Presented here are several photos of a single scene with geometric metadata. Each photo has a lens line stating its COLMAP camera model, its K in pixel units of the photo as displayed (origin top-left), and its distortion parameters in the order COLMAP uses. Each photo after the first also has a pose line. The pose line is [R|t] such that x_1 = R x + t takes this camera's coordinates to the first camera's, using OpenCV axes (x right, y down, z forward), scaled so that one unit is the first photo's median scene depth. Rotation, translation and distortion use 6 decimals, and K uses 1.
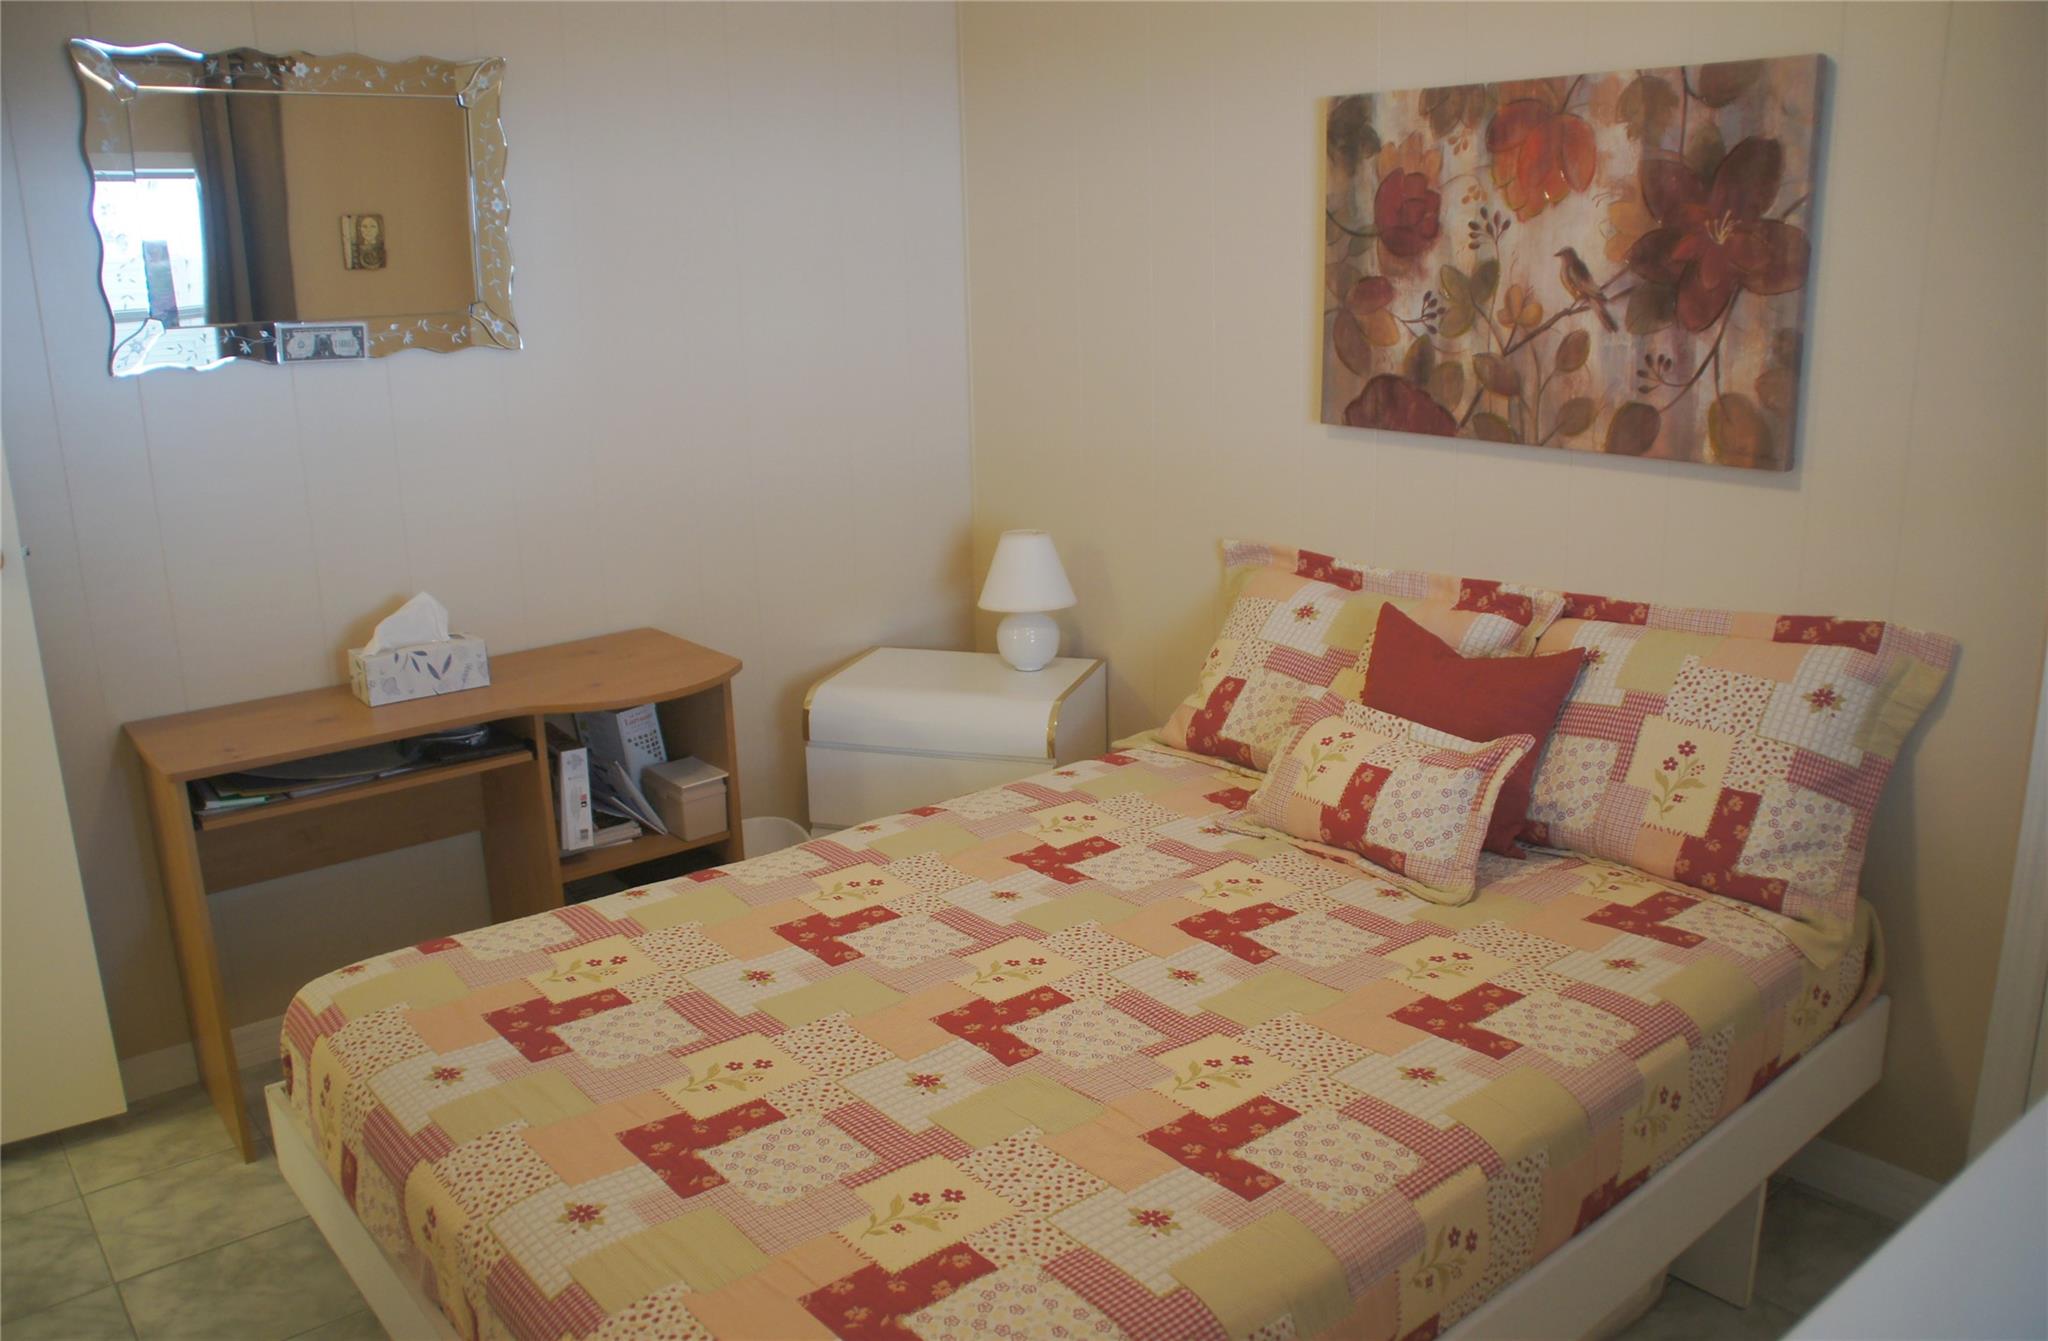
lens RADIAL K [[1625.2, 0, 1024.0], [0, 1625.2, 670.5], [0, 0, 1]] dist [-0.159891, 0.138132]
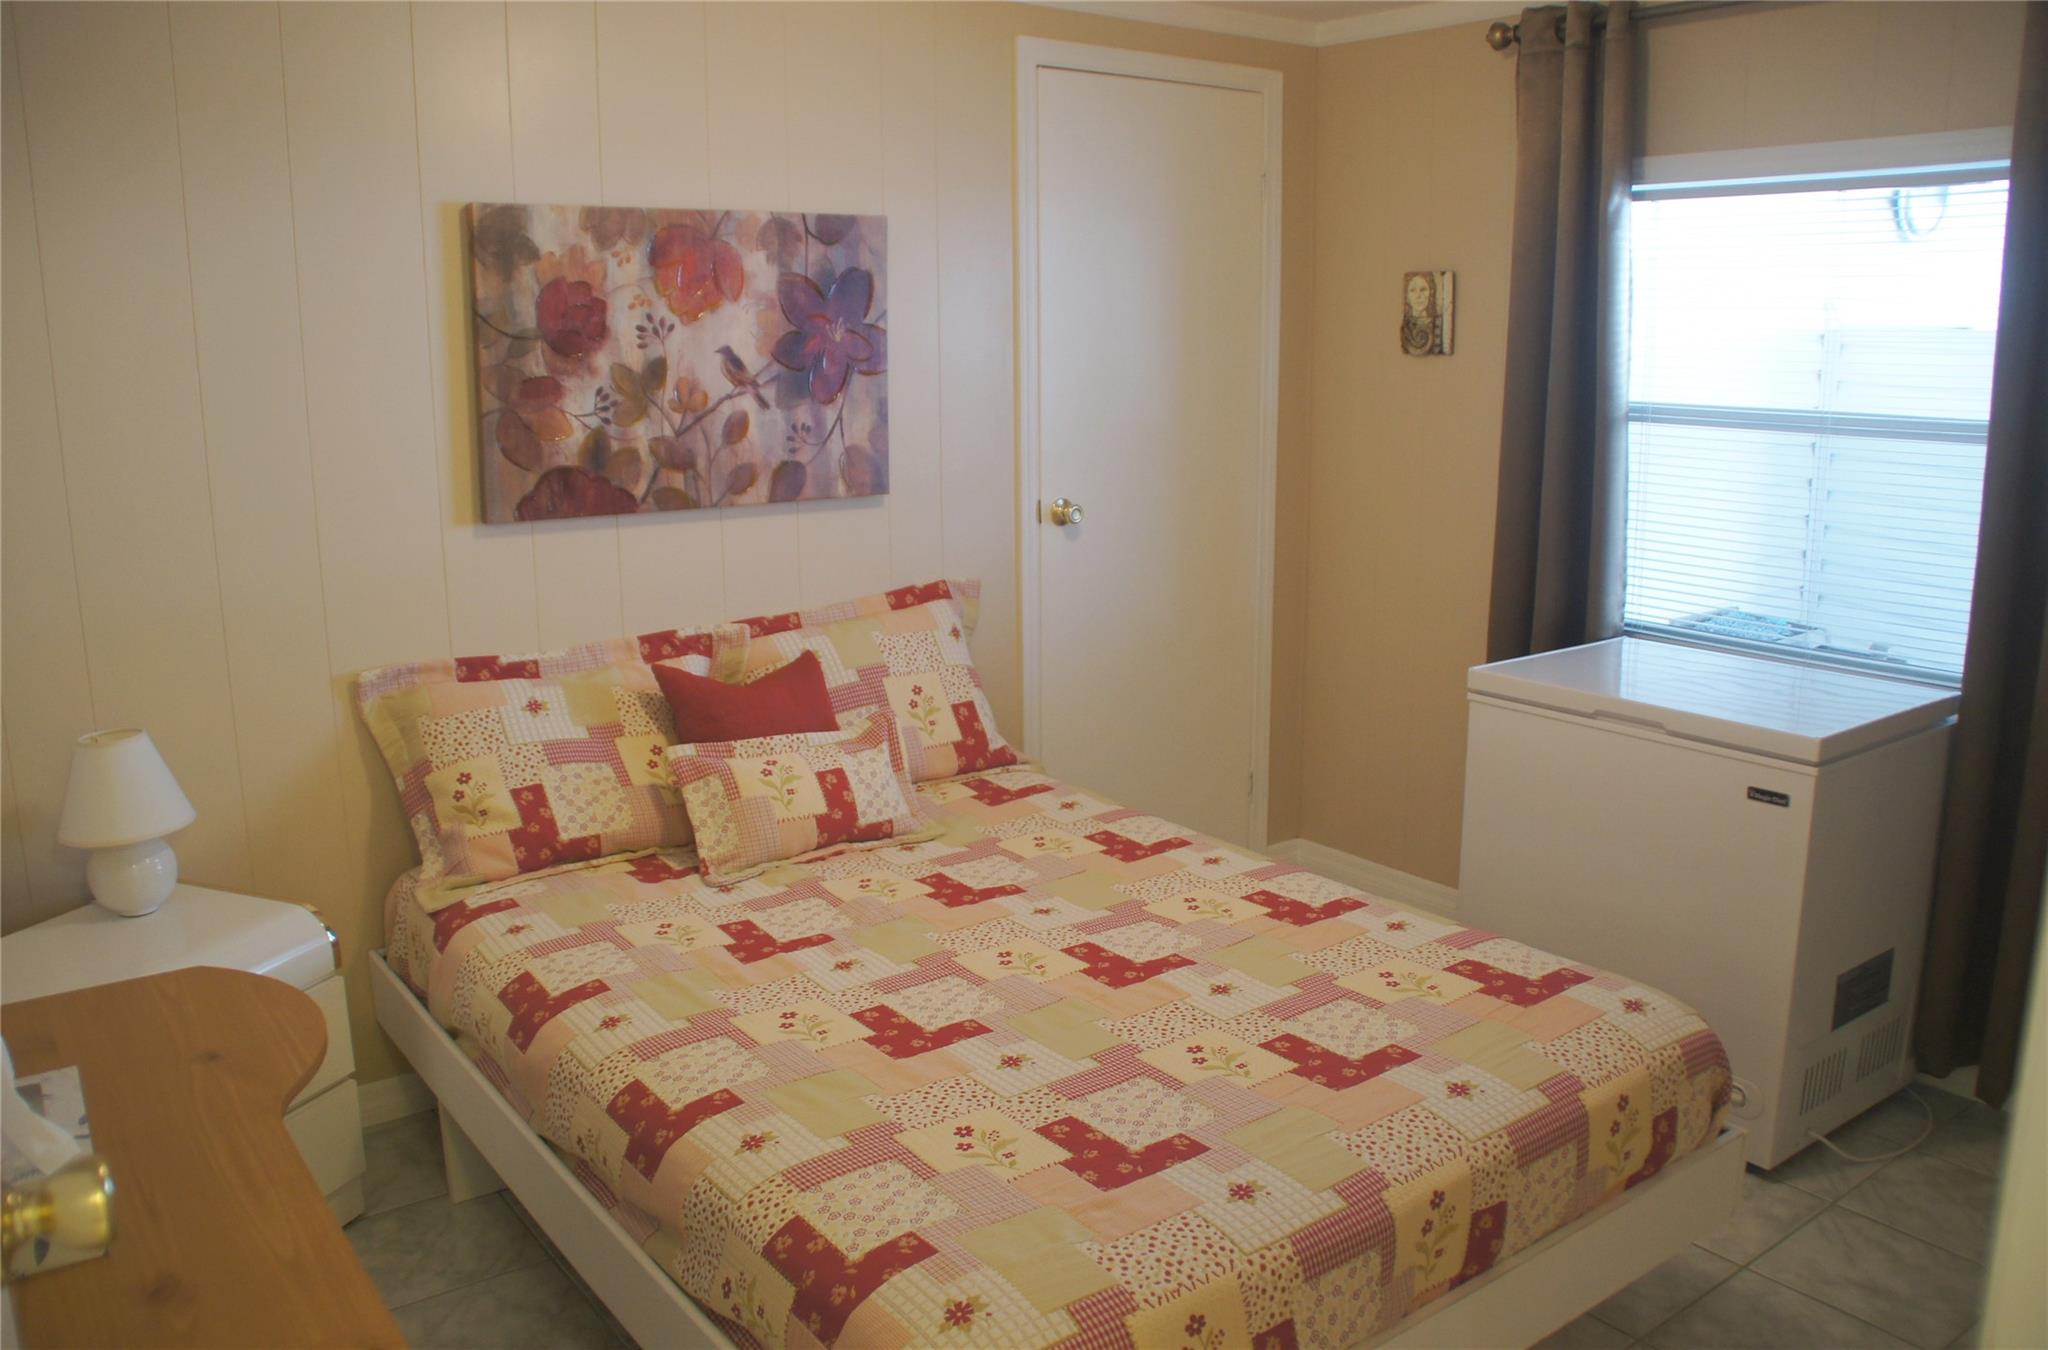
lens RADIAL K [[1658.3, 0, 1027.5], [0, 1658.3, 651.3], [0, 0, 1]] dist [-0.115420, 0.007477]
pose [[0.041340, -0.175498, 0.983612, -0.932948], [0.253135, 0.954174, 0.159606, -0.176977], [-0.966547, 0.242388, 0.083870, 0.692612]]
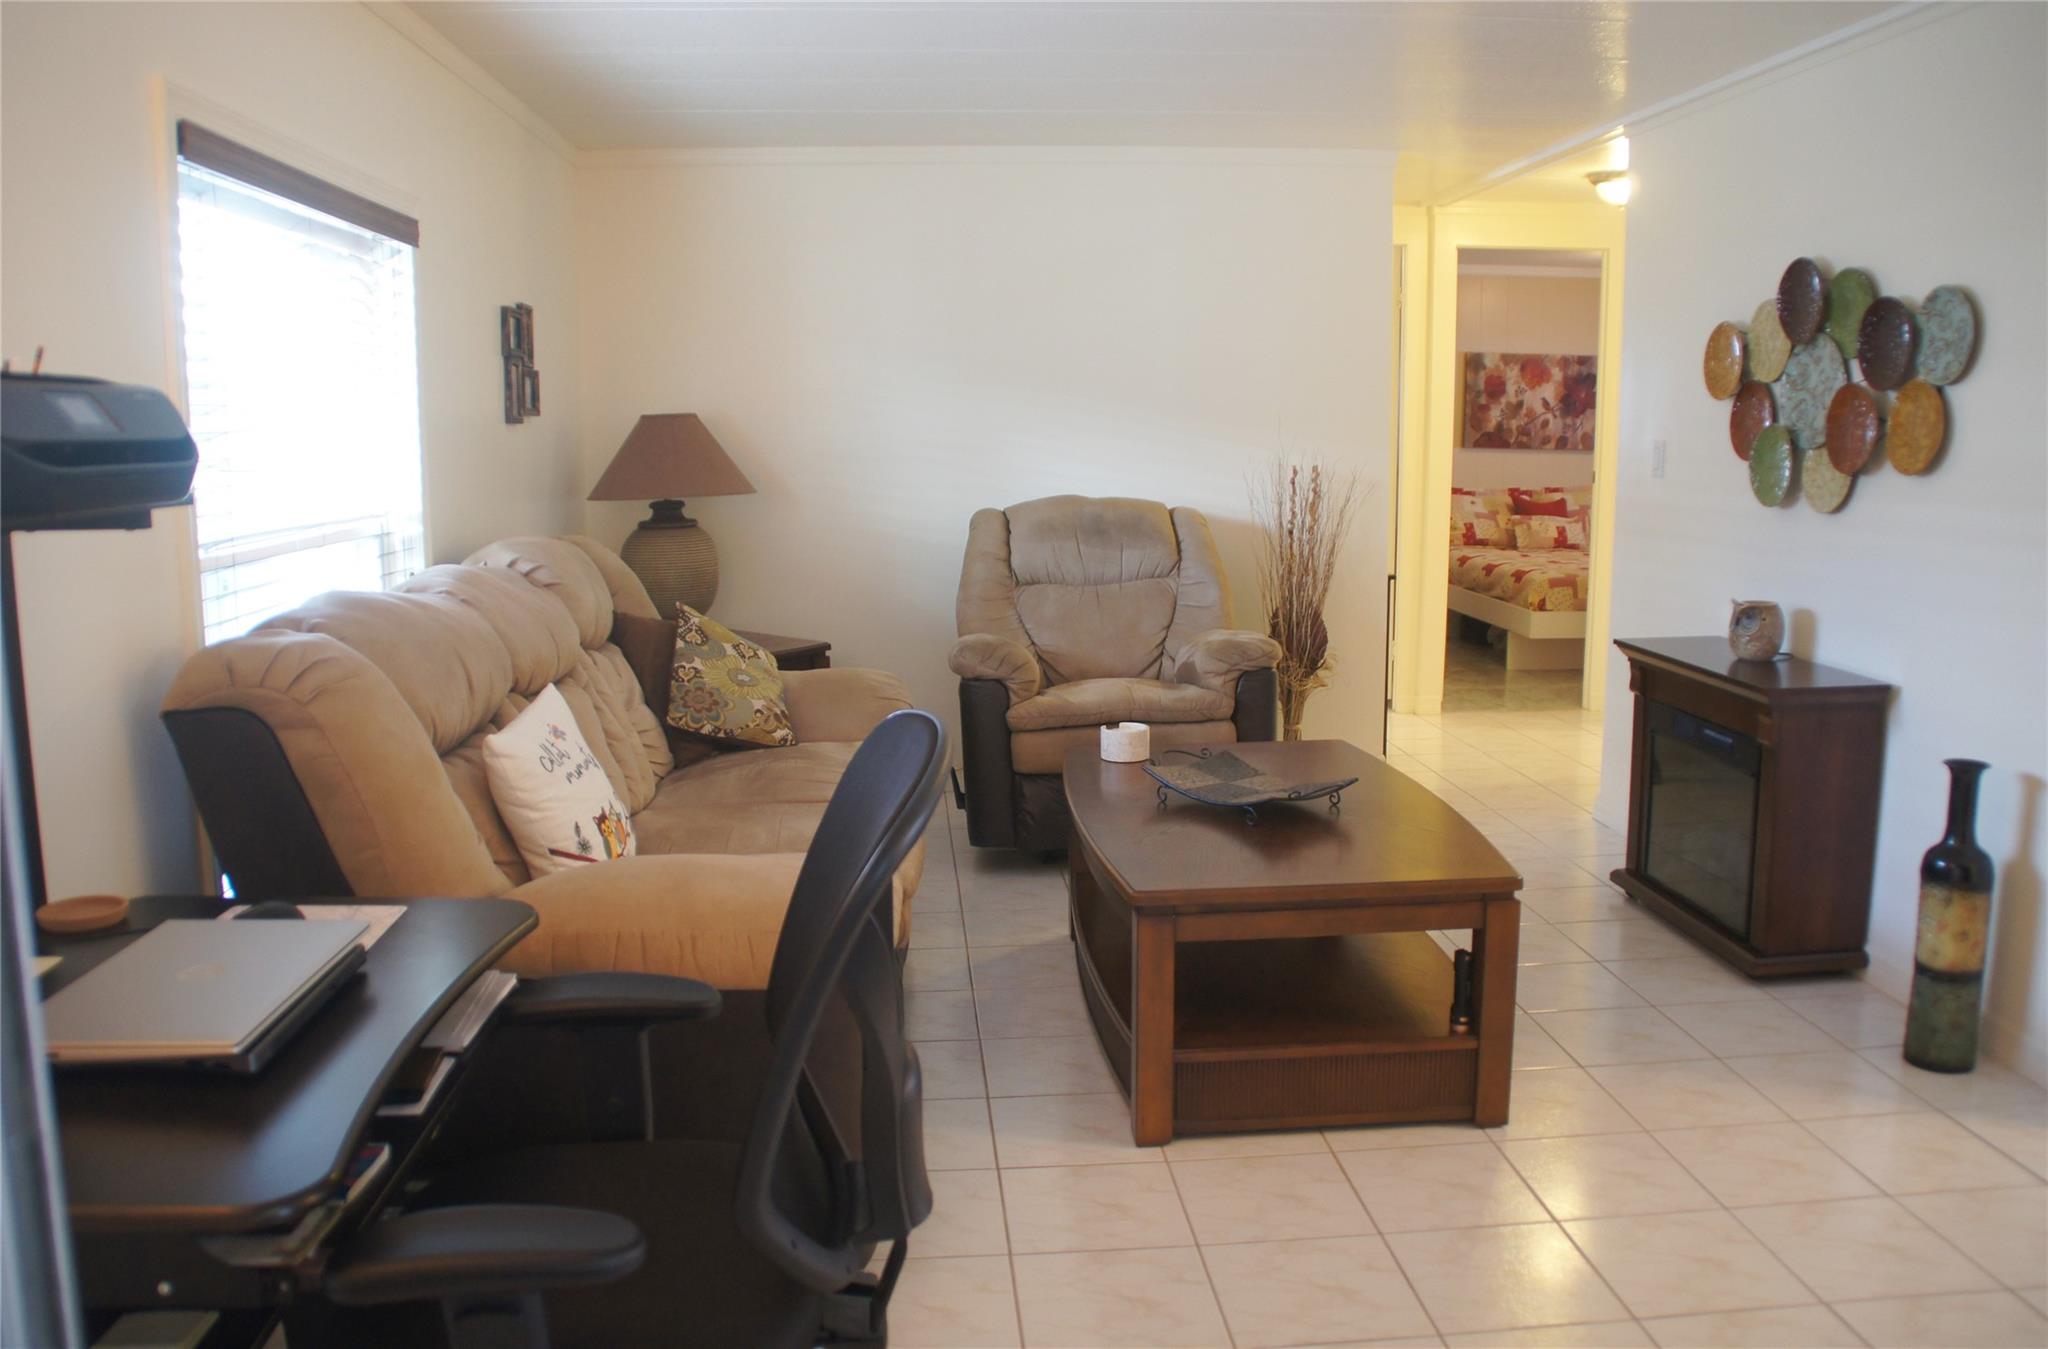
lens RADIAL K [[1625.2, 0, 1024.0], [0, 1625.2, 674.5], [0, 0, 1]] dist [-0.159891, 0.138132]
pose [[0.572442, -0.102657, 0.813494, -3.534325], [0.190246, 0.981686, -0.009992, 0.193486], [-0.797570, 0.160484, 0.581488, -0.151559]]
